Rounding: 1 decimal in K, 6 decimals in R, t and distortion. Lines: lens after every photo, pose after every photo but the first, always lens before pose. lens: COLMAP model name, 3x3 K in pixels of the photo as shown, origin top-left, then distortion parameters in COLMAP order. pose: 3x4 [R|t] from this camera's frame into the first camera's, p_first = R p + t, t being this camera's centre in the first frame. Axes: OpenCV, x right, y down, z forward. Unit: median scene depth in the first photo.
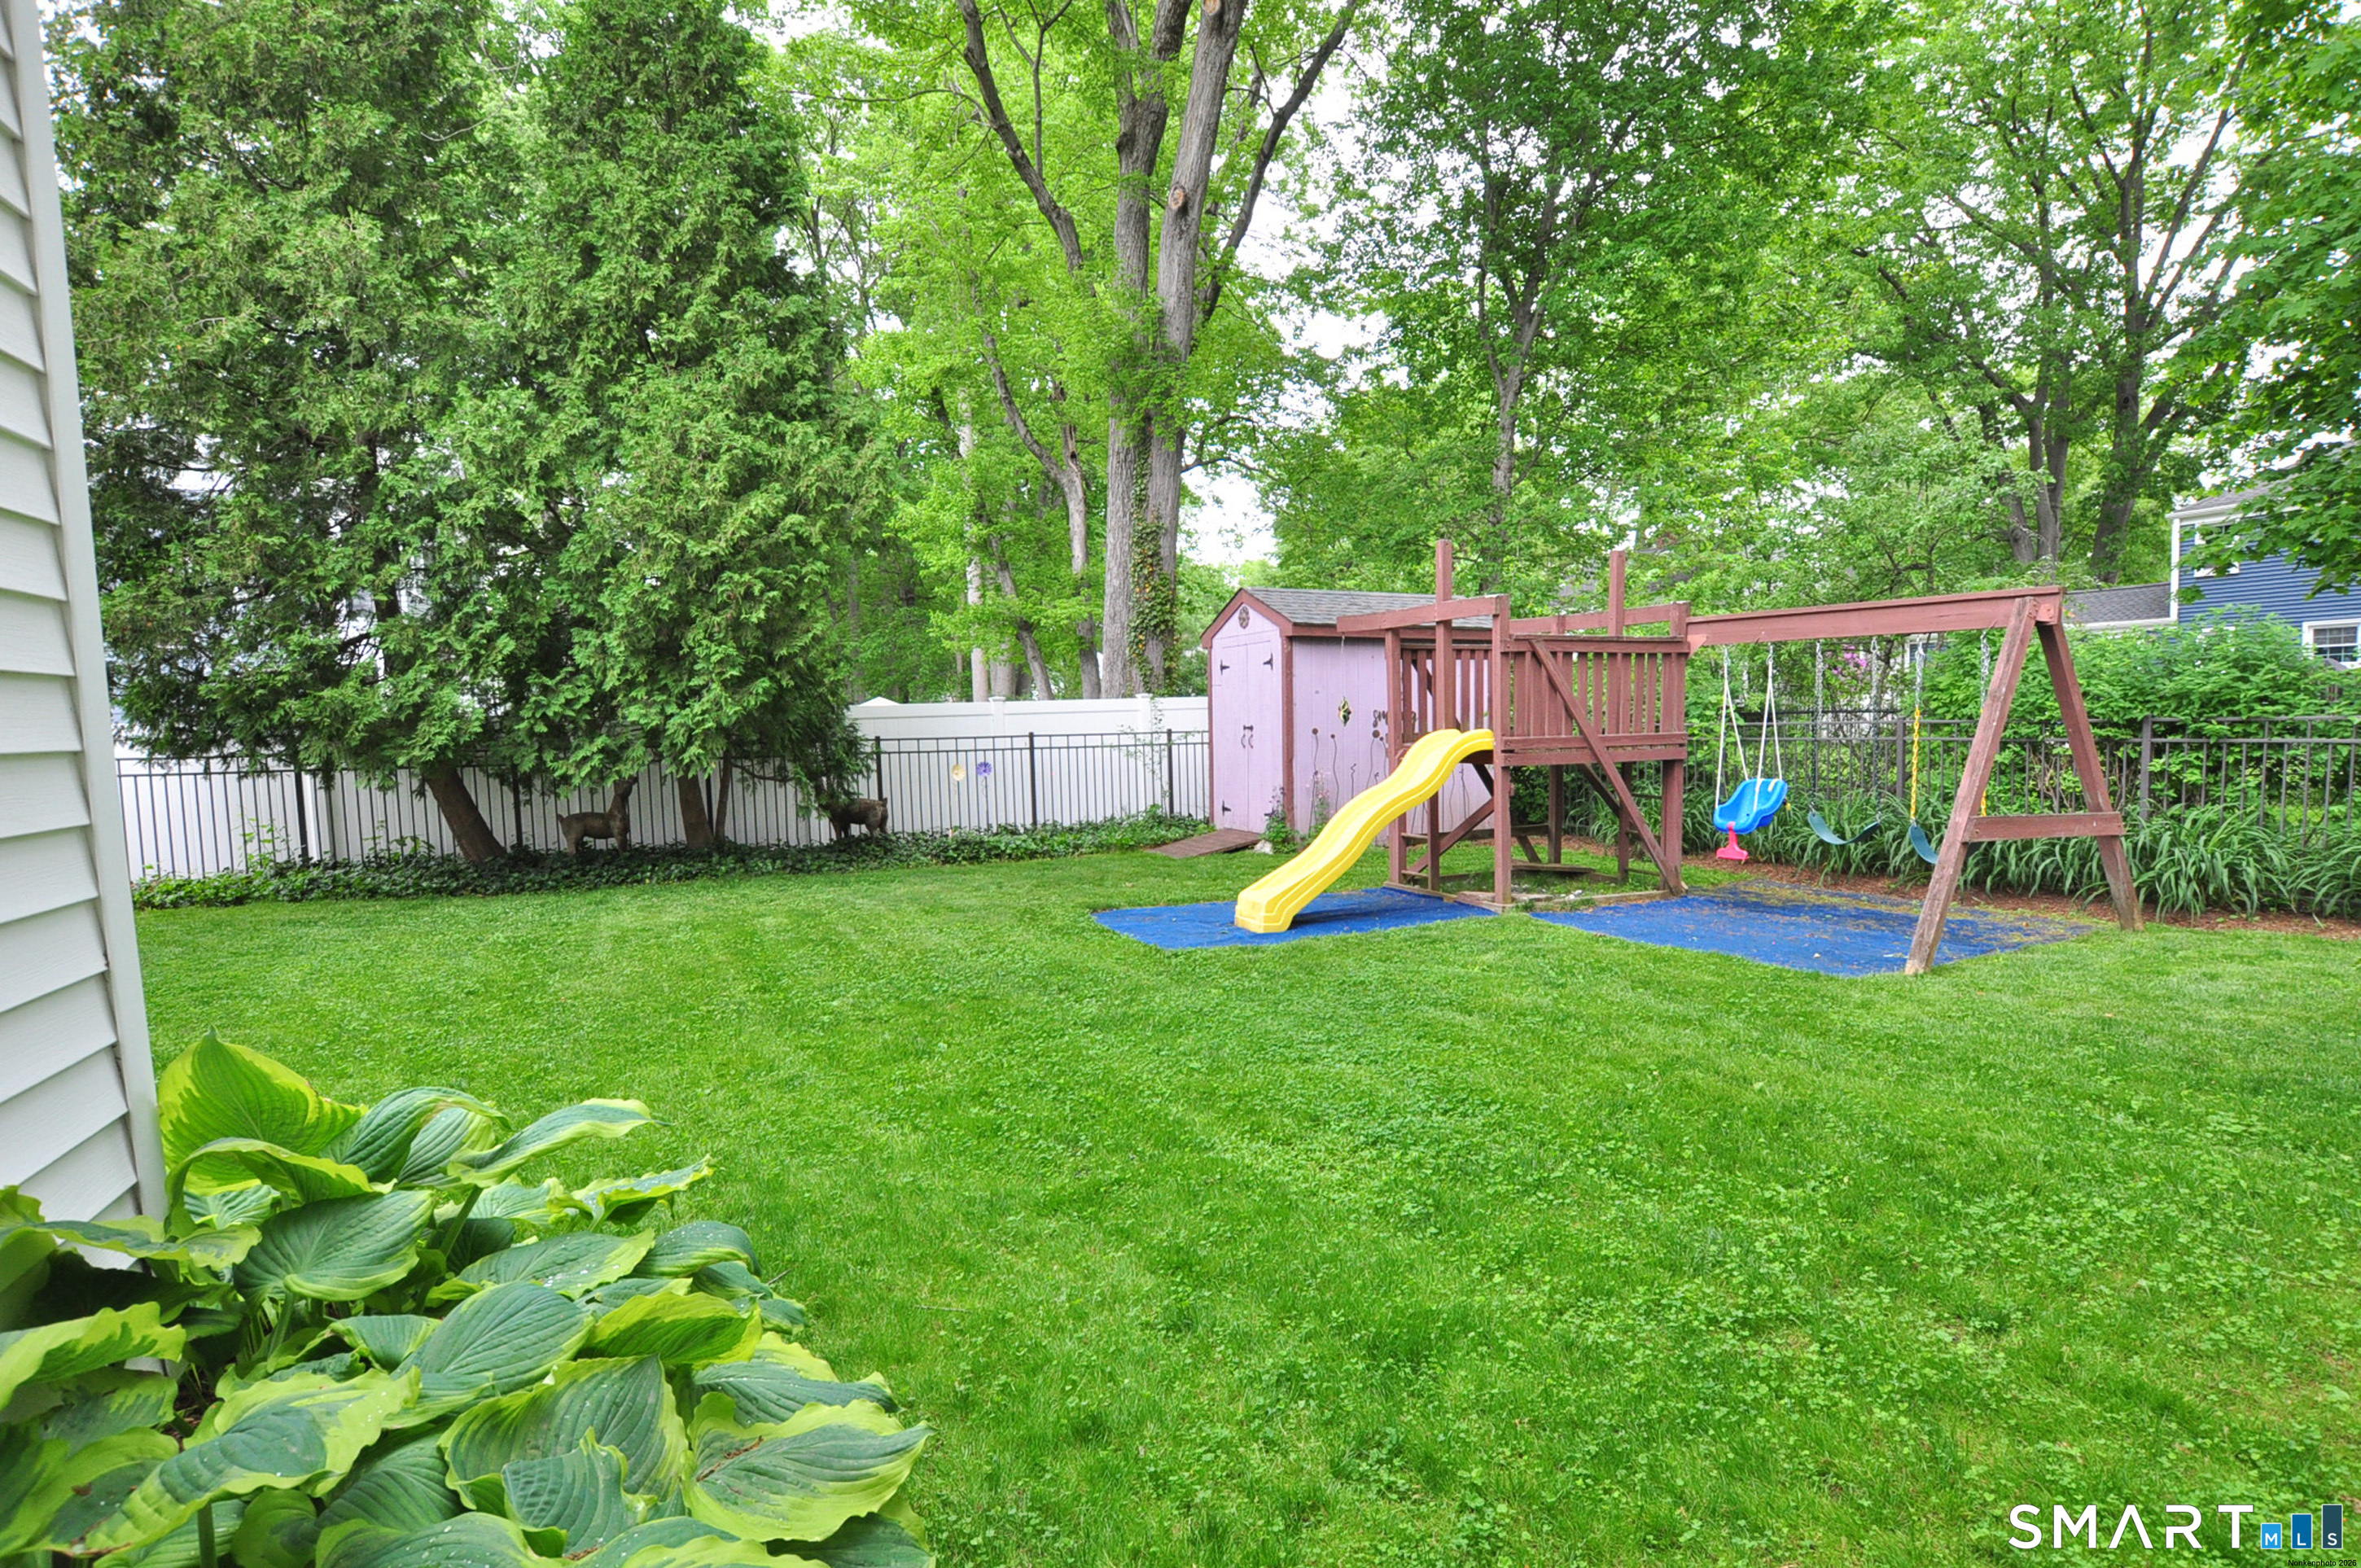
lens RADIAL K [[1111.6, 0, 1180.0], [0, 1111.6, 812.7], [0, 0, 1]] dist [-0.023555, -0.000336]
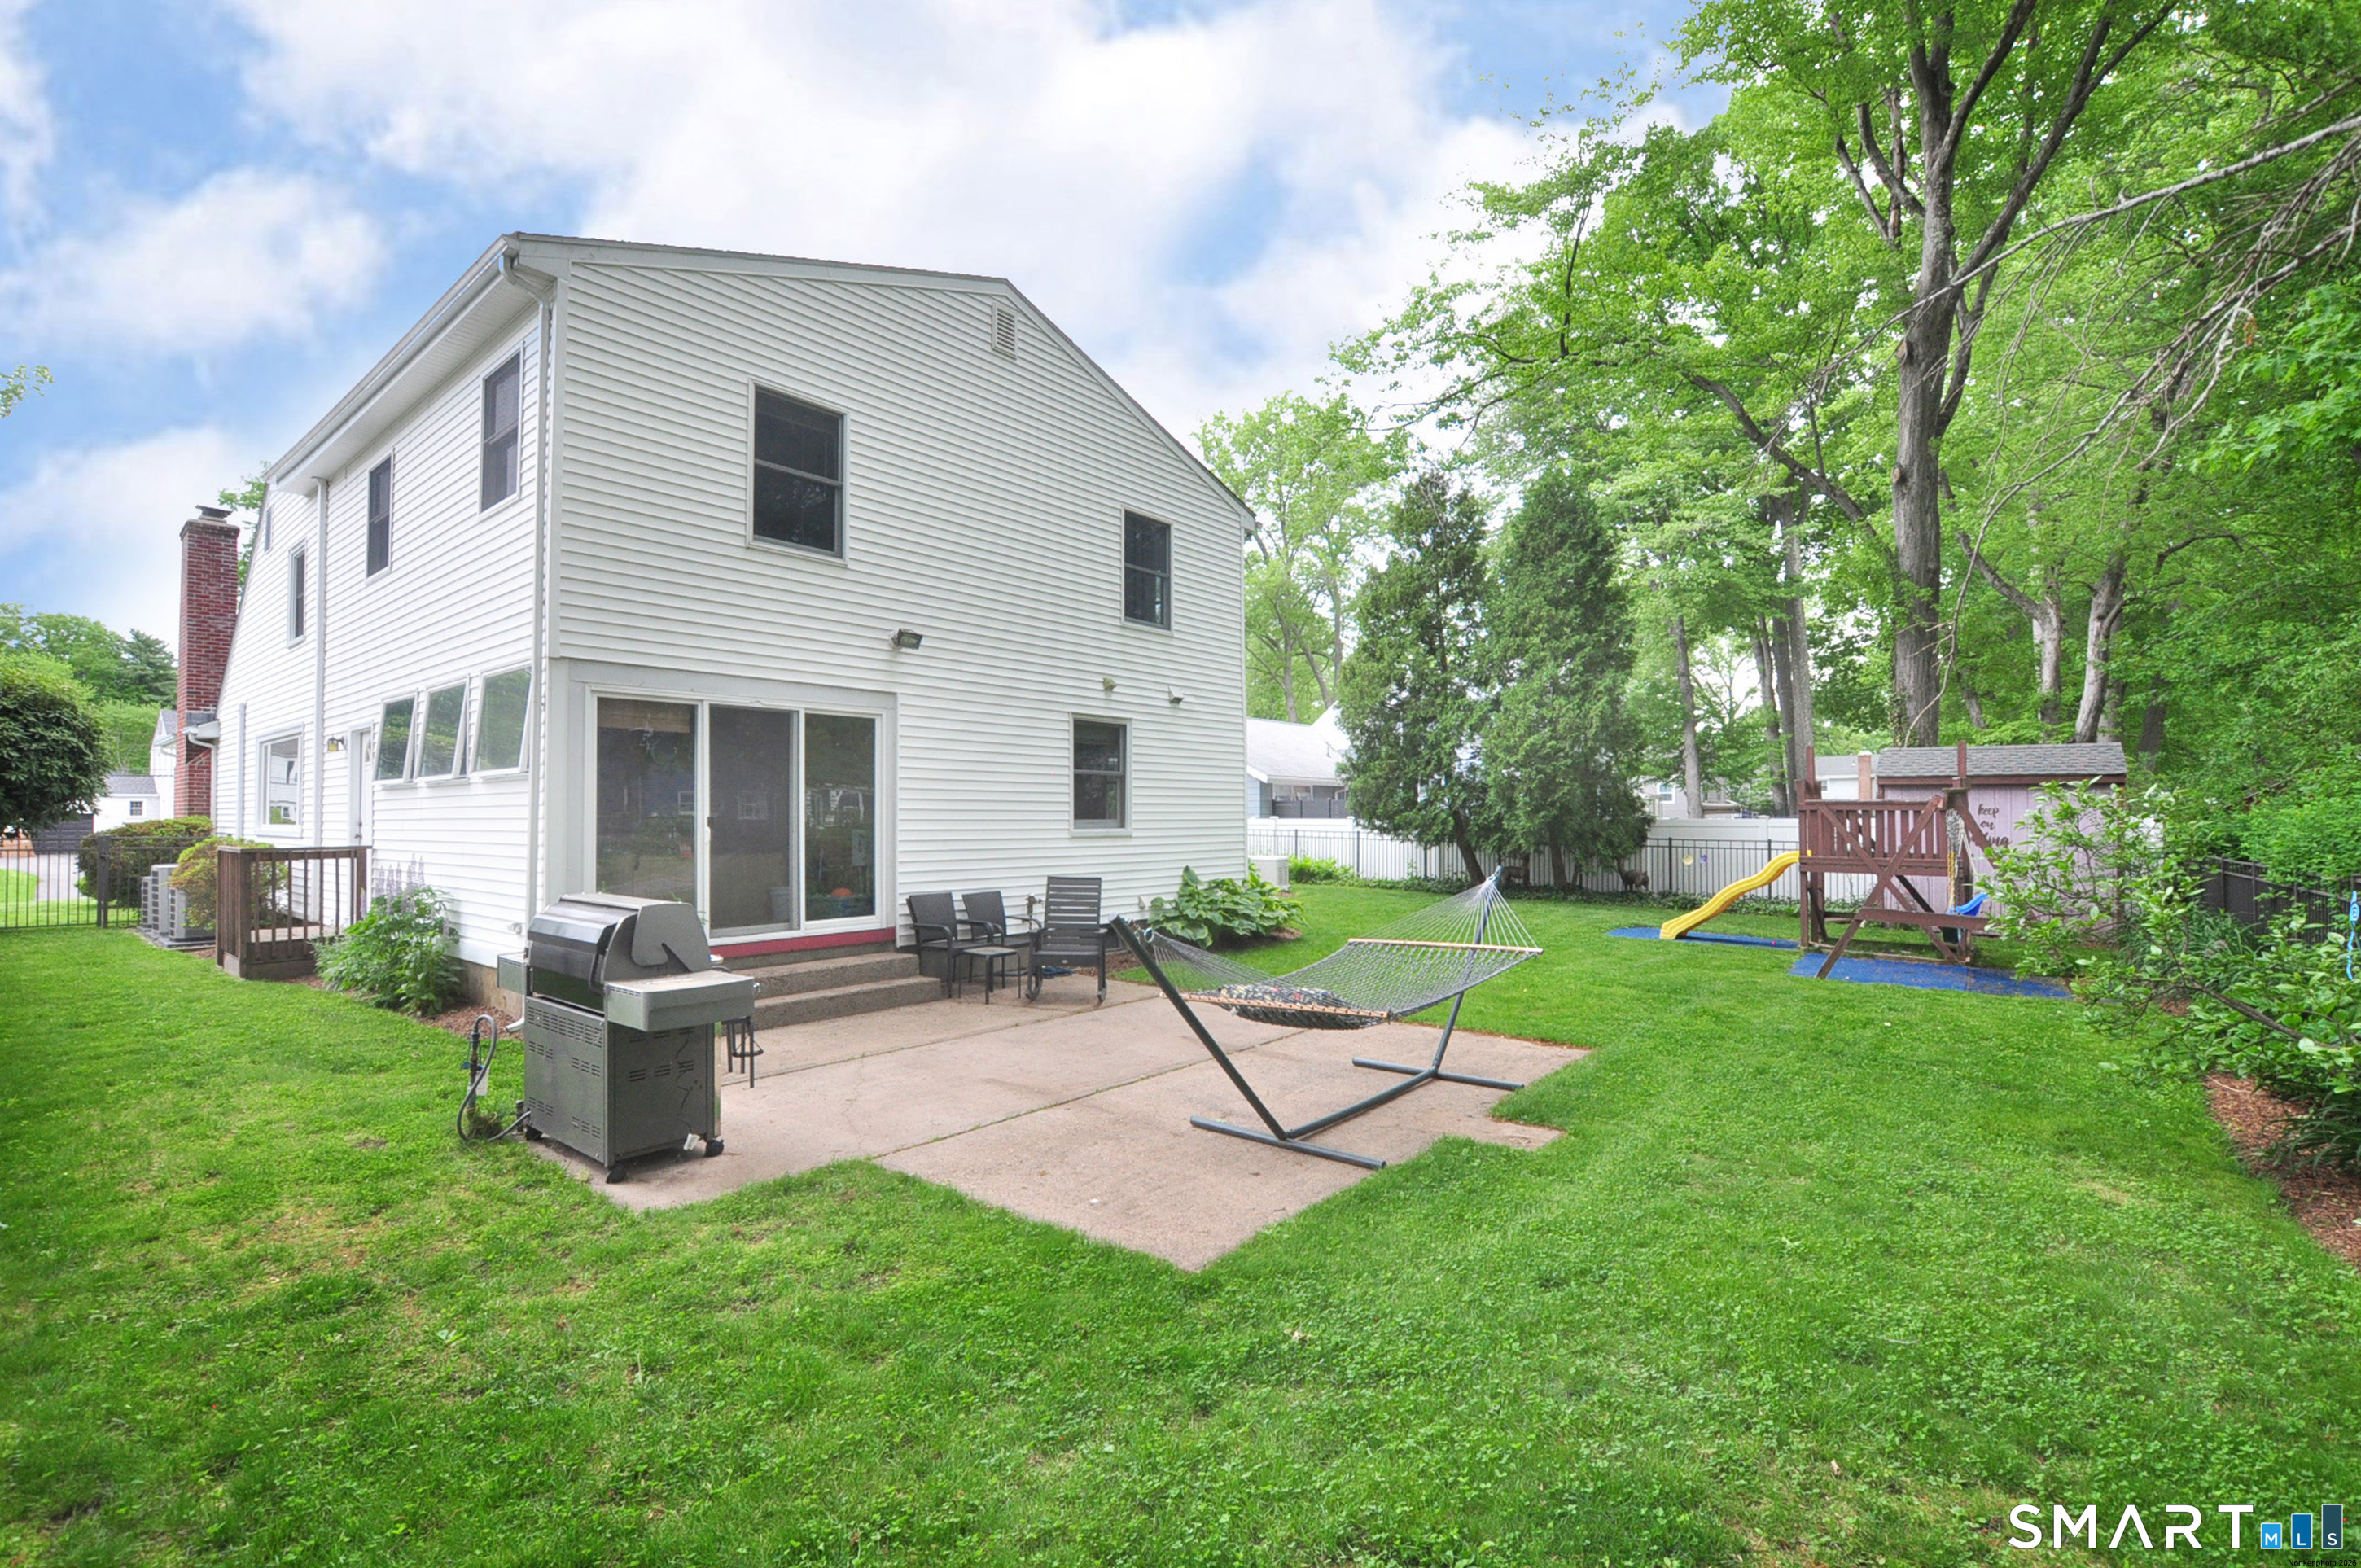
lens RADIAL K [[1052.0, 0, 1149.9], [0, 1052.0, 797.2], [0, 0, 1]] dist [-0.021742, -0.000239]
pose [[0.433164, 0.014884, -0.901192, 1.022037], [-0.086014, 0.995983, -0.024894, -0.021865], [0.897201, 0.088298, 0.432704, -0.558266]]
